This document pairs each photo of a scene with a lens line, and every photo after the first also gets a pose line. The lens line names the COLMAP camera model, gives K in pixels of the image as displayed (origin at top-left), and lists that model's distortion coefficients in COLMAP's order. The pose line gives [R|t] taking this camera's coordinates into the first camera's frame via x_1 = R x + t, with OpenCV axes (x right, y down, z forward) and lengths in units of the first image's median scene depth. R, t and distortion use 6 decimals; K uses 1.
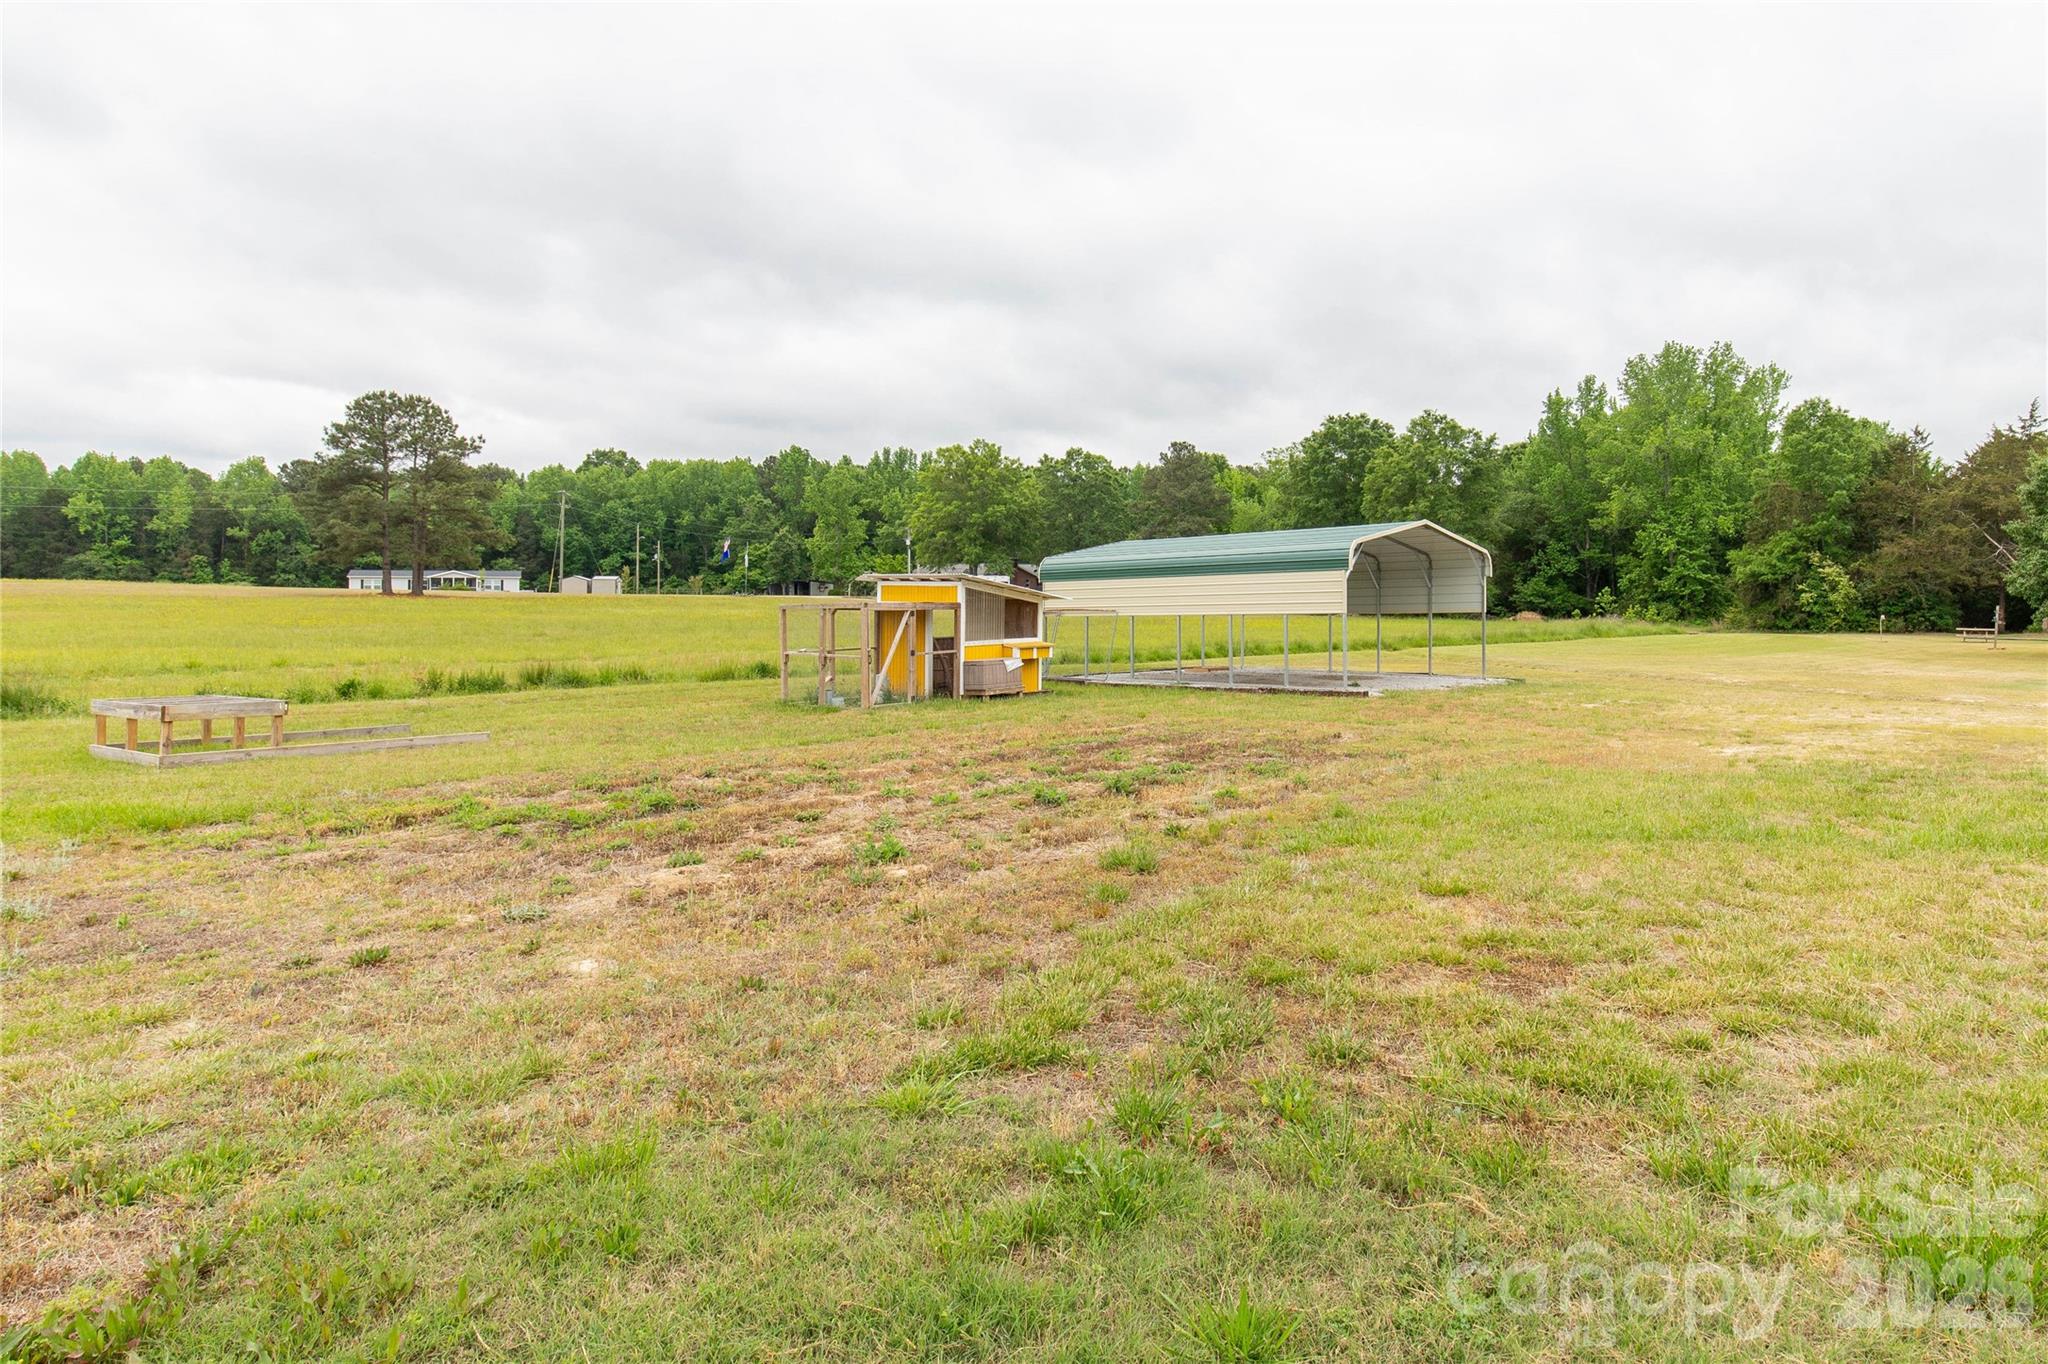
lens RADIAL K [[1185.1, 0, 1079.2], [0, 1185.1, 668.3], [0, 0, 1]] dist [-0.022174, 0.001298]
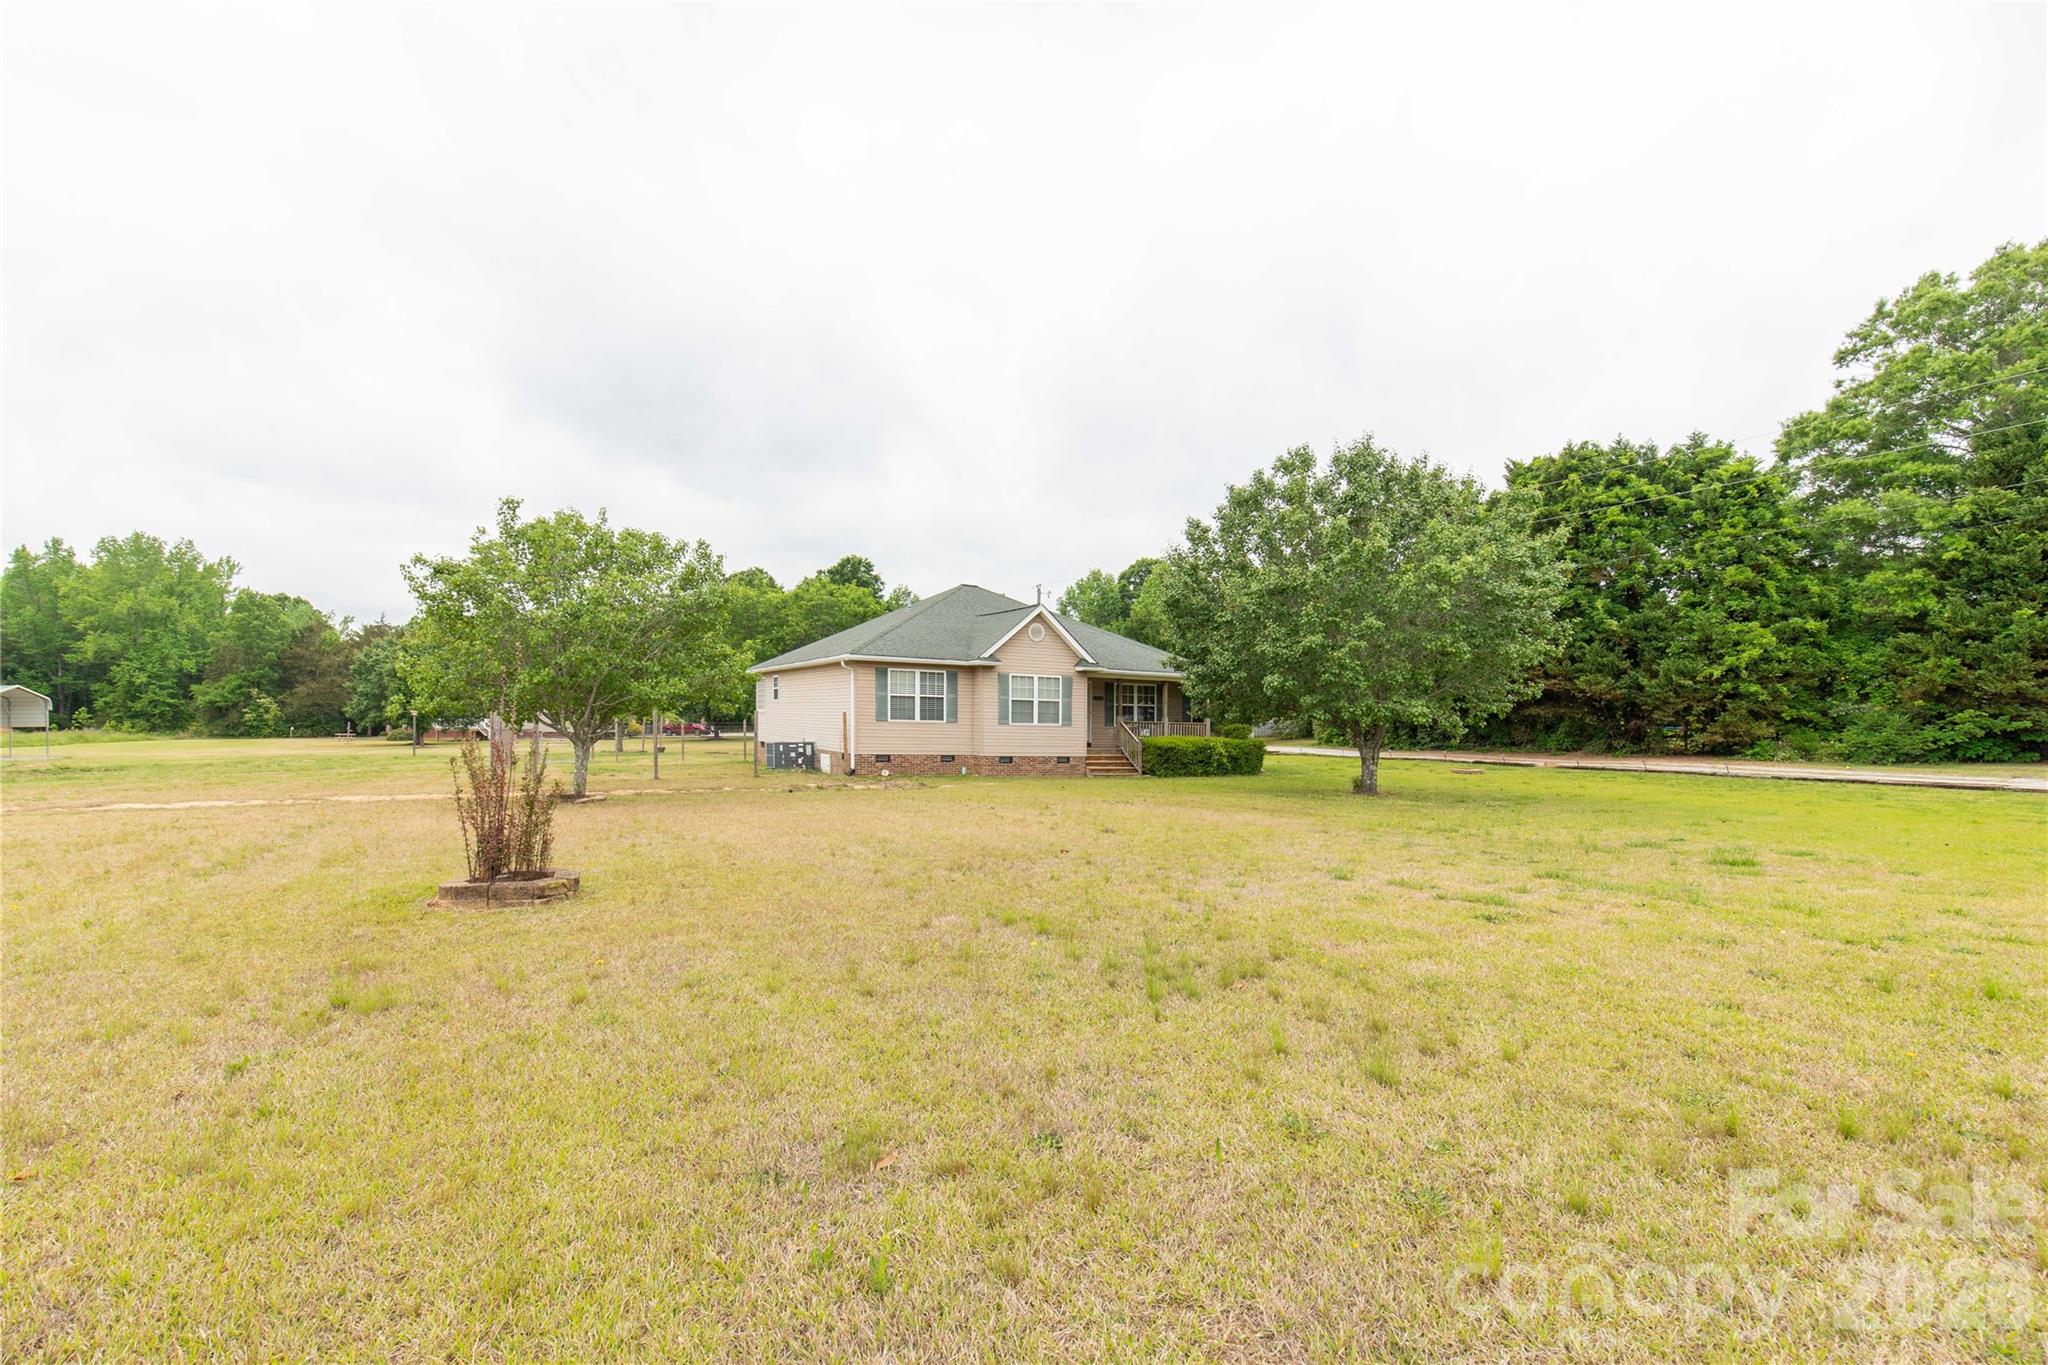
lens RADIAL K [[942.6, 0, 1038.0], [0, 942.6, 713.6], [0, 0, 1]] dist [0.005272, -0.000994]
pose [[0.336911, 0.010356, 0.941480, -0.188873], [0.045692, 0.998582, -0.027335, 0.016497], [-0.940427, 0.052227, 0.335960, -0.359784]]
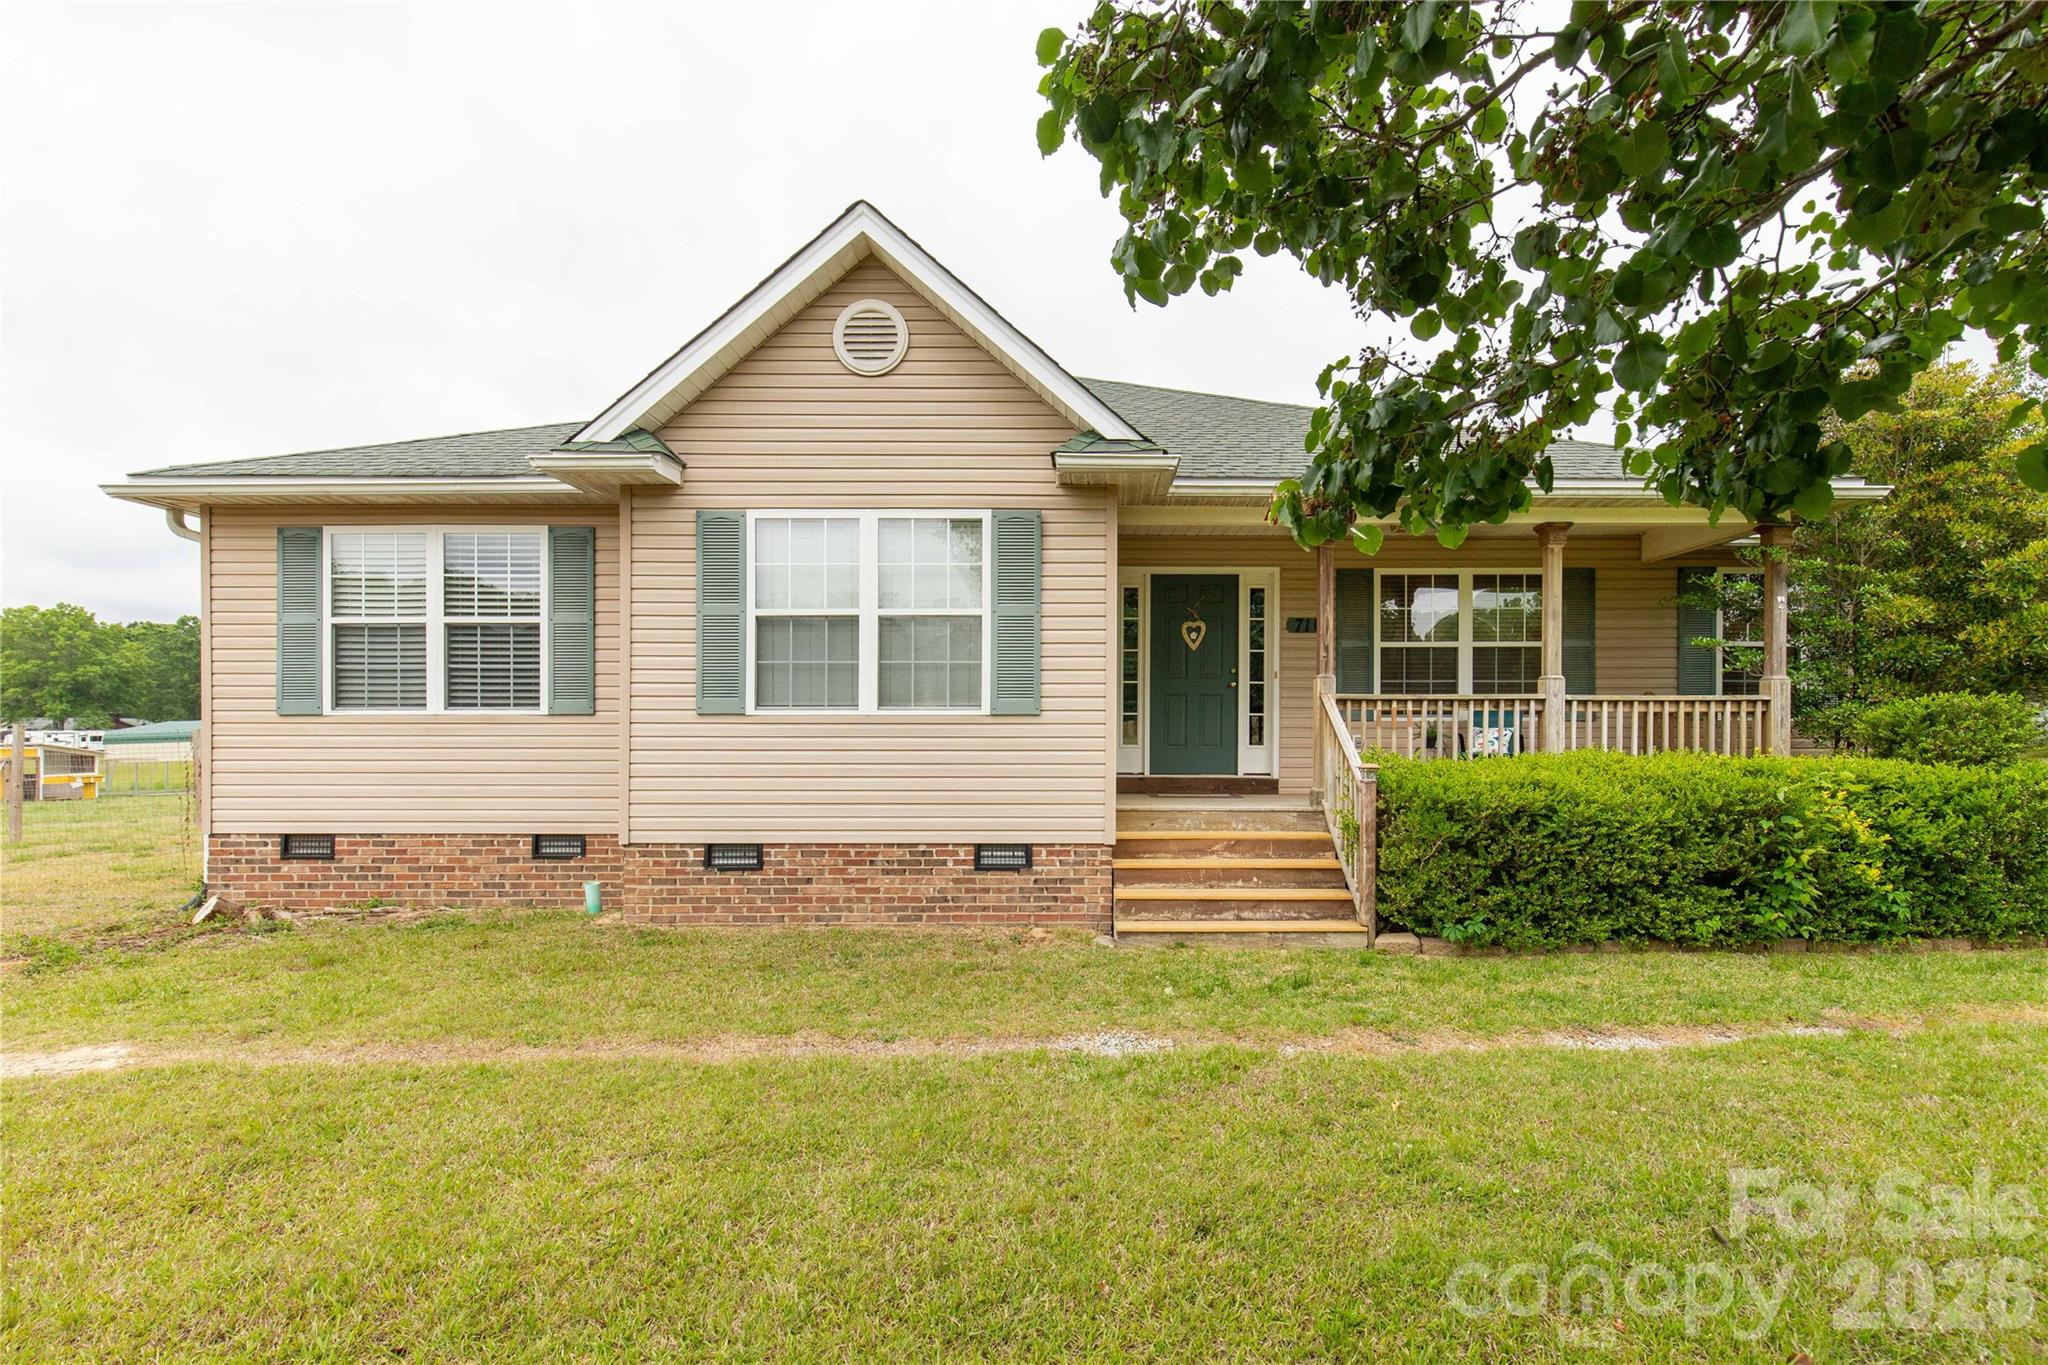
lens RADIAL K [[942.6, 0, 1060.9], [0, 942.6, 740.6], [0, 0, 1]] dist [0.005272, -0.000994]
pose [[0.749906, -0.008385, 0.661492, 0.032829], [0.049463, 0.997831, -0.043427, 0.017625], [-0.659693, 0.065286, 0.748694, -0.326238]]
